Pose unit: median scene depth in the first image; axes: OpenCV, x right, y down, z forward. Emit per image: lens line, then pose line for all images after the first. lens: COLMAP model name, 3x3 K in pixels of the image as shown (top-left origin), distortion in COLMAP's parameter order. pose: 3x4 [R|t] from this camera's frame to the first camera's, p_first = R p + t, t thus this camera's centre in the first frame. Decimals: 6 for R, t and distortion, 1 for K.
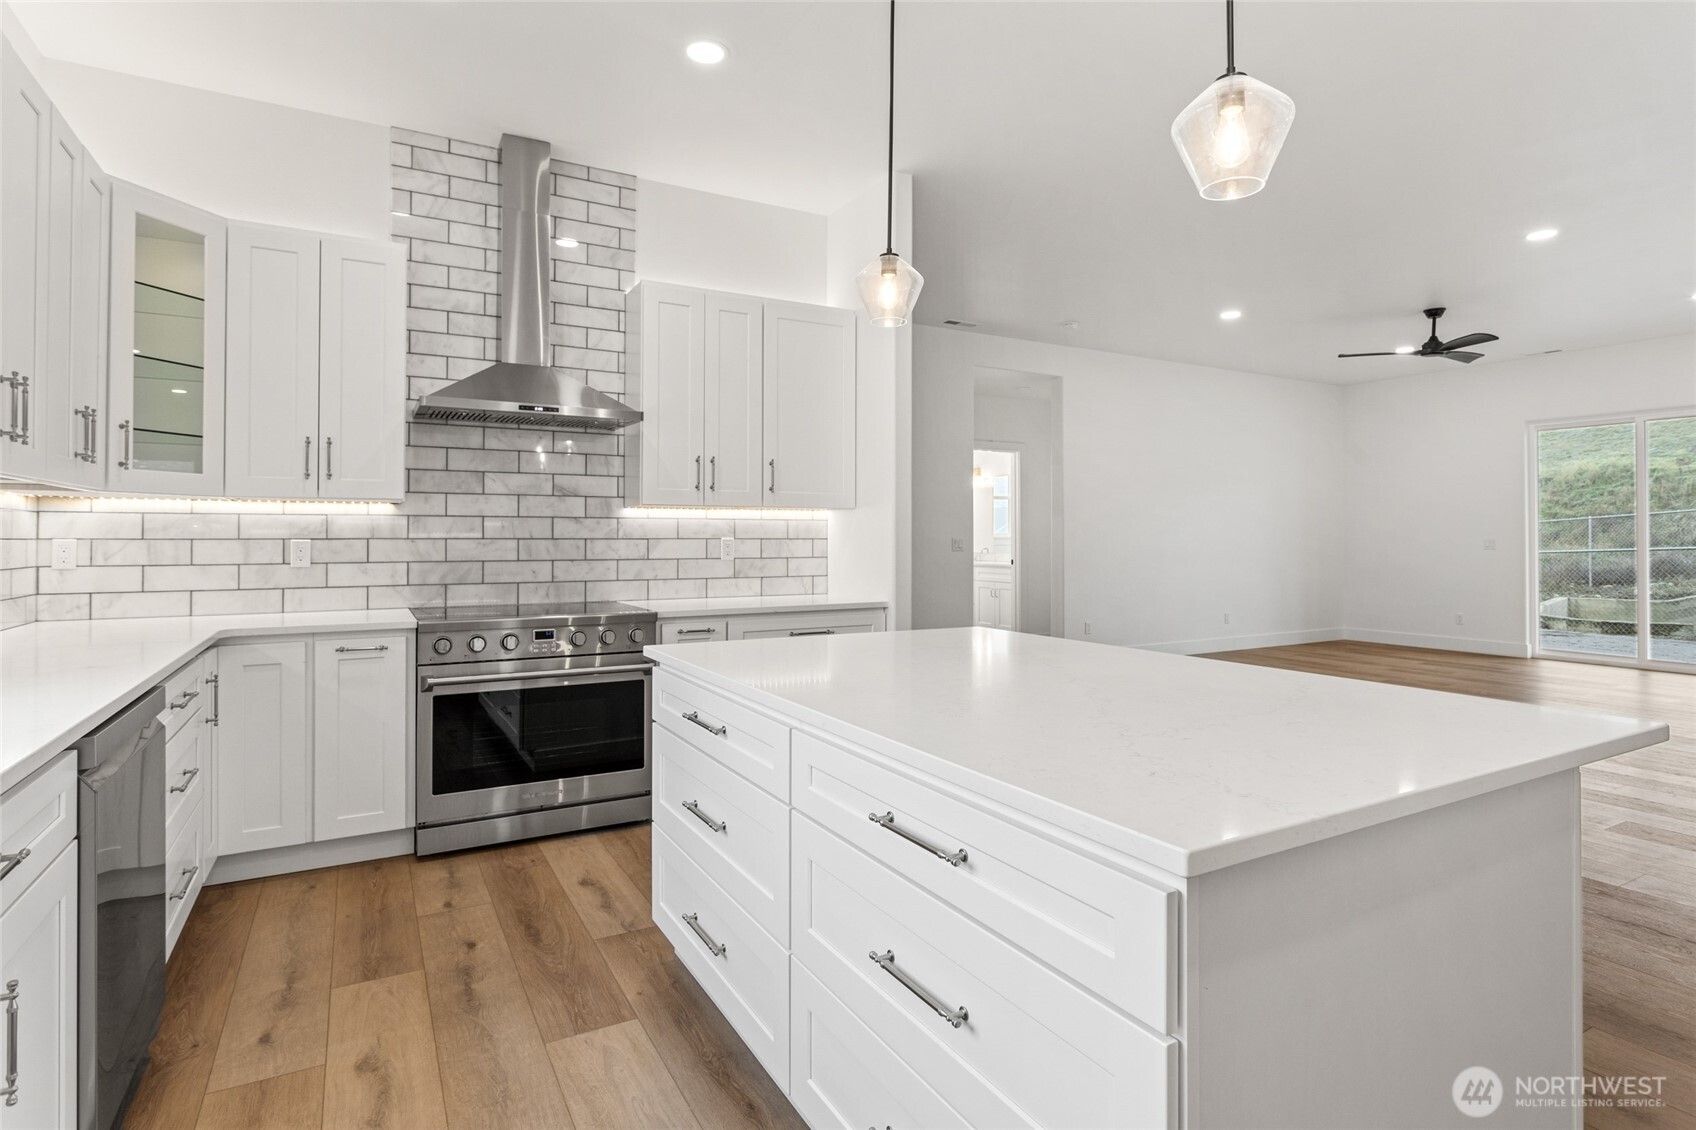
lens RADIAL K [[860.1, 0, 817.5], [0, 860.1, 539.4], [0, 0, 1]] dist [-0.007207, 0.000859]
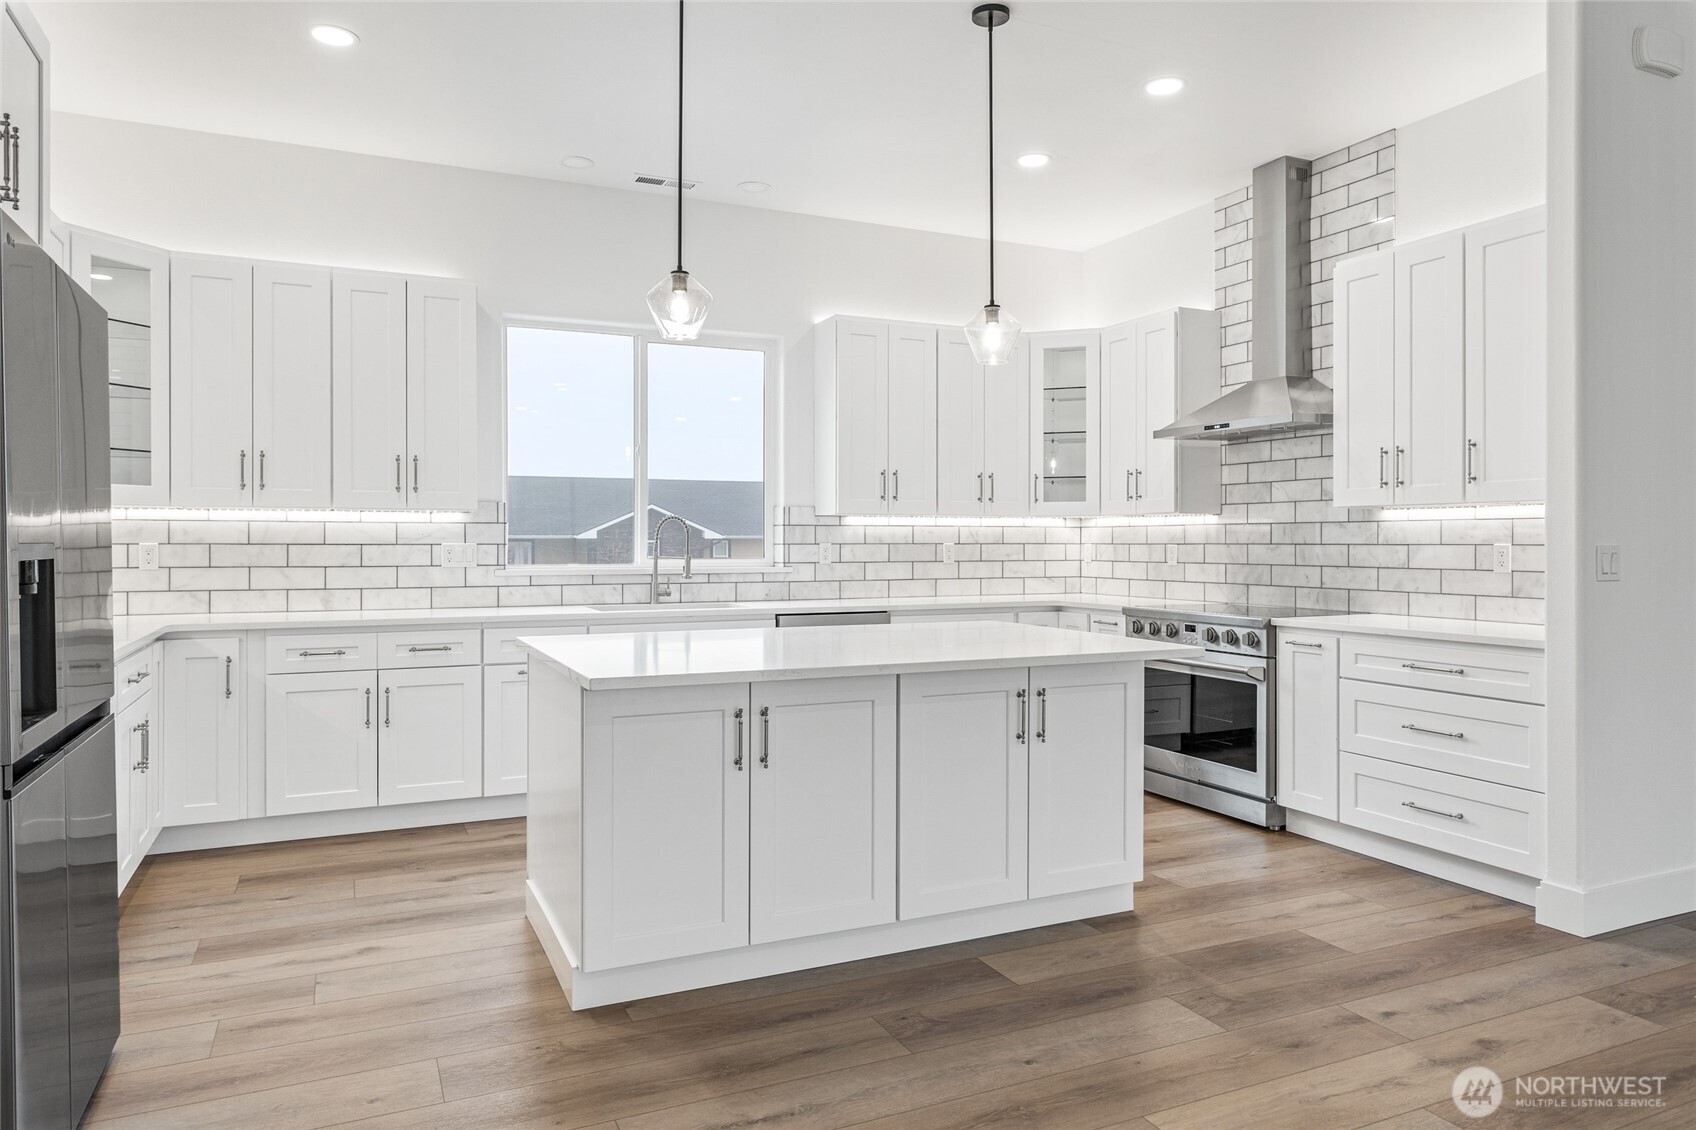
lens RADIAL K [[1162.4, 0, 901.2], [0, 1162.4, 544.5], [0, 0, 1]] dist [0.004414, 0.001360]
pose [[-0.049630, 0.000996, -0.998767, 1.084970], [-0.003372, 0.999994, 0.001164, -0.000297], [0.998762, 0.003425, -0.049626, 0.609317]]
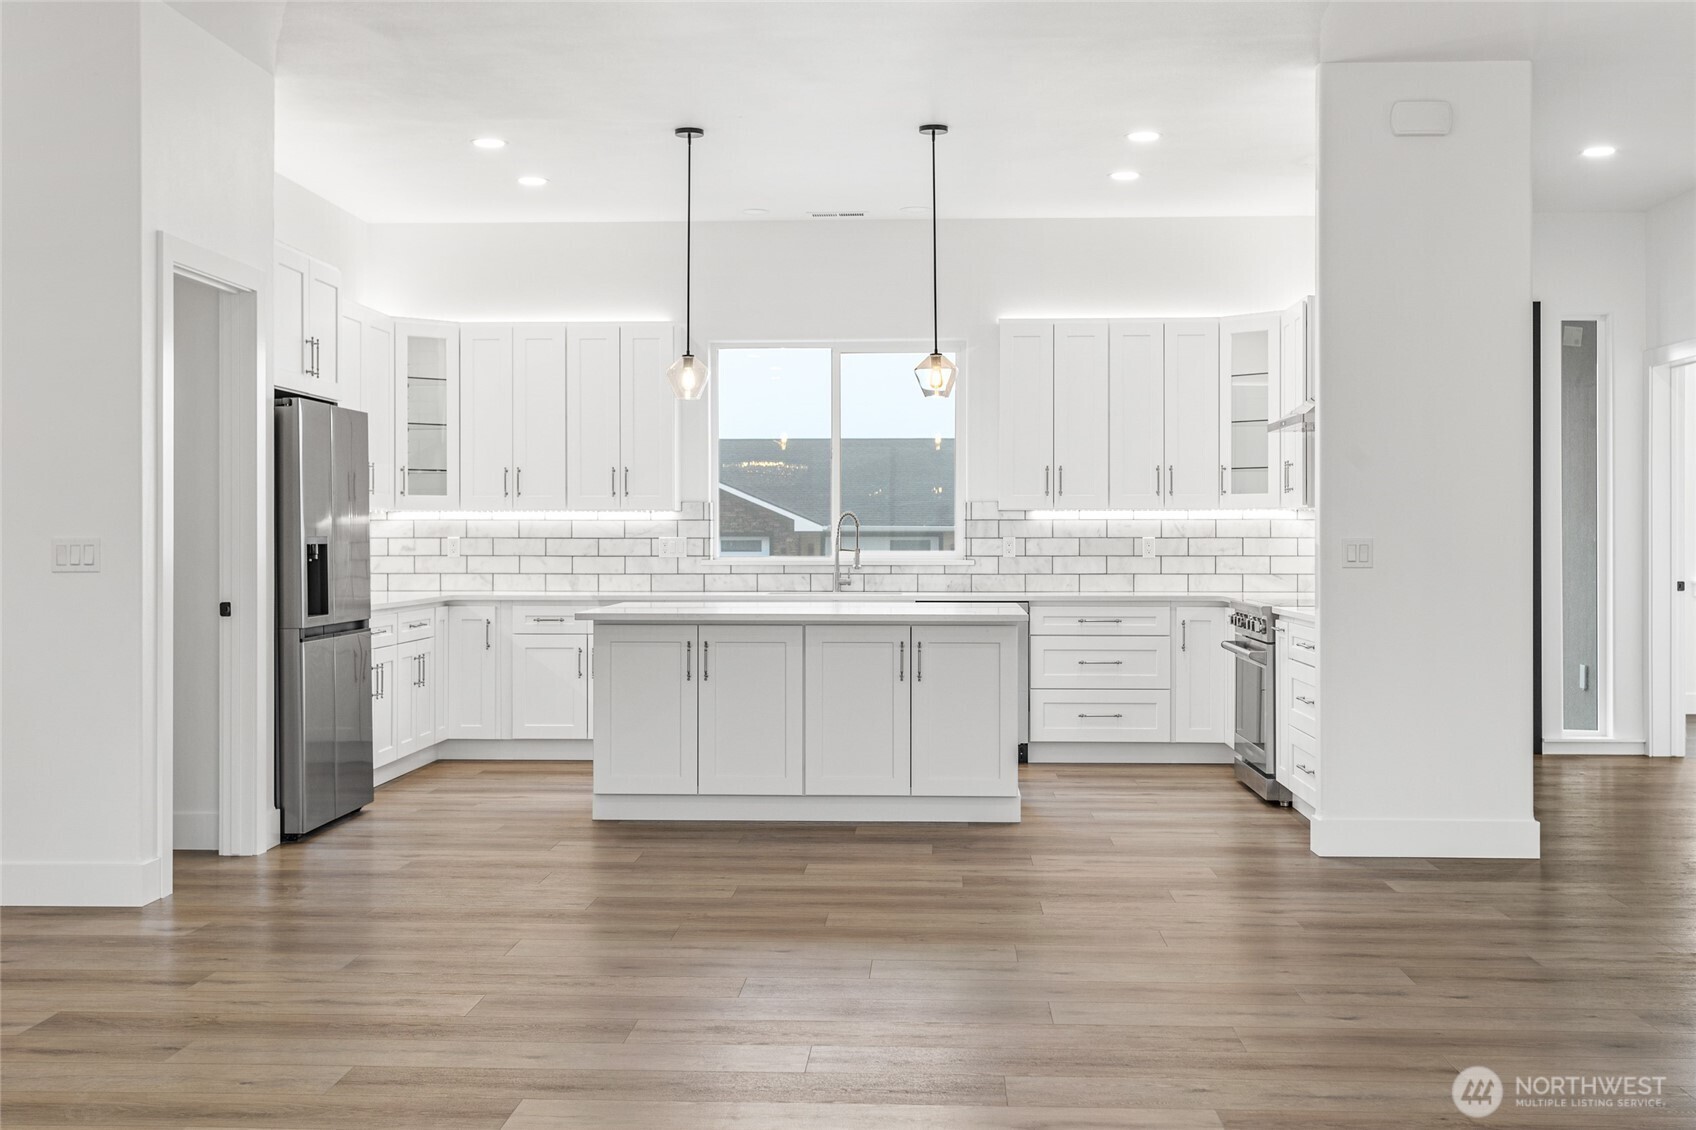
lens RADIAL K [[2051.7, 0, 849.5], [0, 2051.7, 526.4], [0, 0, 1]] dist [0.032089, -0.007417]
pose [[-0.520028, -0.005240, -0.854133, 2.080993], [-0.002831, 0.999986, -0.004411, -0.001668], [0.854145, 0.000124, -0.520036, 1.739914]]
